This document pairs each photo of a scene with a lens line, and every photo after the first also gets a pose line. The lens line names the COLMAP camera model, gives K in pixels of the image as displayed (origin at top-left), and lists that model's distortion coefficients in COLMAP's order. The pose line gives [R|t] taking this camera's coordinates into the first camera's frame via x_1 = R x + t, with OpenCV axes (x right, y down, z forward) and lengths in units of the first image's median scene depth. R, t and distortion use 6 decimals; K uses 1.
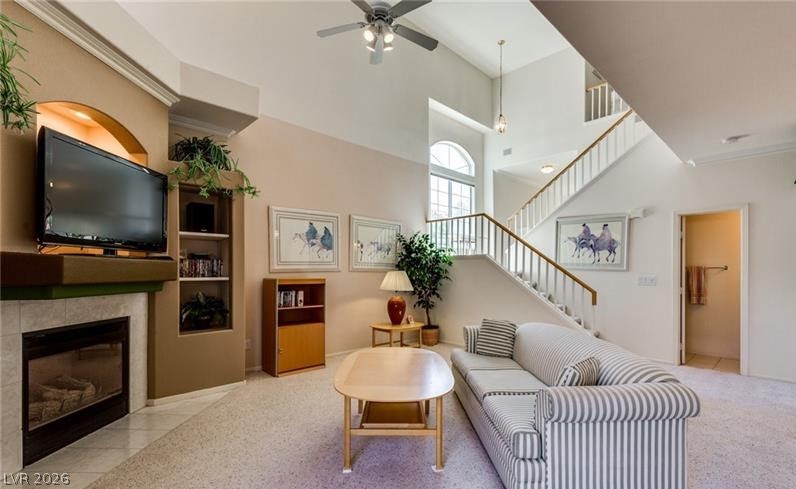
lens RADIAL K [[362.7, 0, 399.7], [0, 362.7, 269.9], [0, 0, 1]] dist [-0.002937, -0.000596]
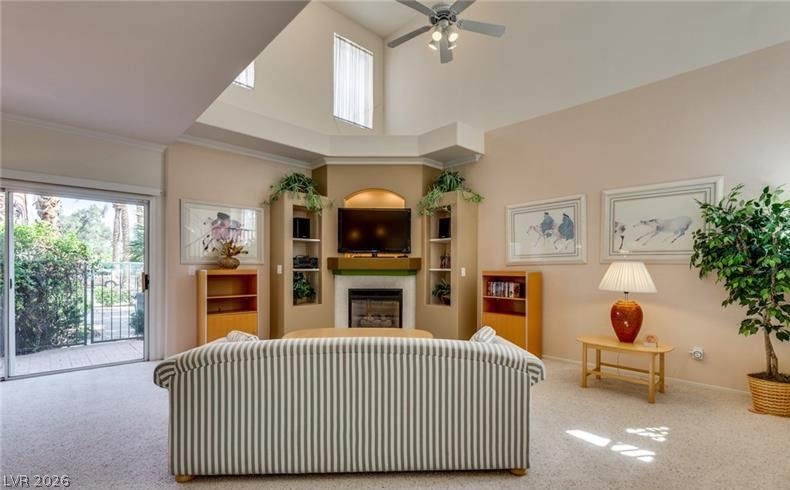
lens RADIAL K [[354.0, 0, 409.7], [0, 354.0, 269.4], [0, 0, 1]] dist [0.000274, -0.000018]
pose [[0.025767, -0.000954, -0.999668, 0.672710], [0.000250, 1.000000, -0.000948, 0.018858], [0.999668, -0.000225, 0.025767, 0.621958]]
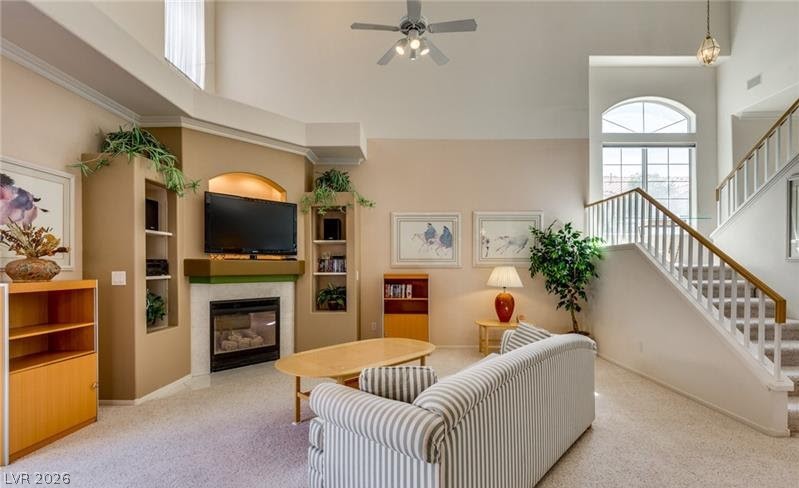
lens RADIAL K [[357.3, 0, 400.4], [0, 357.3, 265.6], [0, 0, 1]] dist [0.002882, 0.000121]
pose [[0.721421, -0.008840, -0.692441, 0.446243], [0.008360, 0.999957, -0.004056, 0.001764], [0.692447, -0.002863, 0.721463, 0.152684]]
